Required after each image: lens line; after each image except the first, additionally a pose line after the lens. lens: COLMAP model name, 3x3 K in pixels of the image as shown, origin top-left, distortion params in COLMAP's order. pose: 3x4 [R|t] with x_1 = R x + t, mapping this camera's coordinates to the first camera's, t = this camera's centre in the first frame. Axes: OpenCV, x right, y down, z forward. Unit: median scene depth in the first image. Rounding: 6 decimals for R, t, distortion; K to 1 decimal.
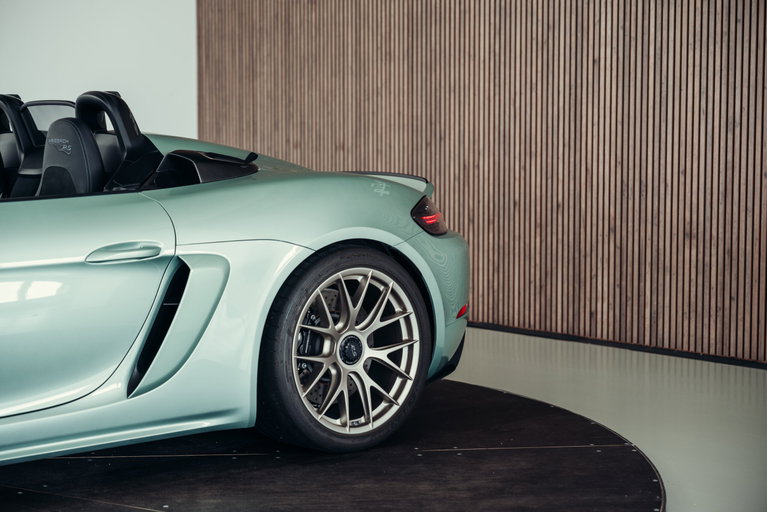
lens RADIAL K [[1508.8, 0, 384.6], [0, 1508.8, 262.7], [0, 0, 1]] dist [0.090446, 0.000000]
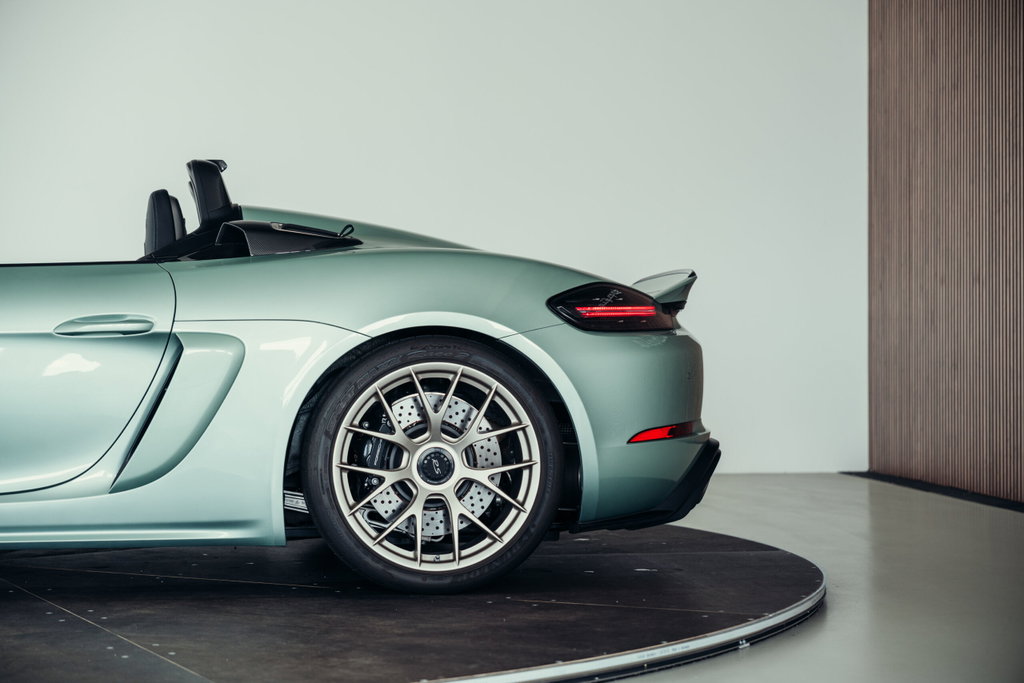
lens RADIAL K [[2014.3, 0, 516.5], [0, 2014.3, 337.2], [0, 0, 1]] dist [0.090446, 0.000000]
pose [[0.837582, -0.001748, -0.546309, 0.577728], [-0.048471, 0.995813, -0.077501, 0.068420], [0.544158, 0.091394, 0.833990, 0.125773]]
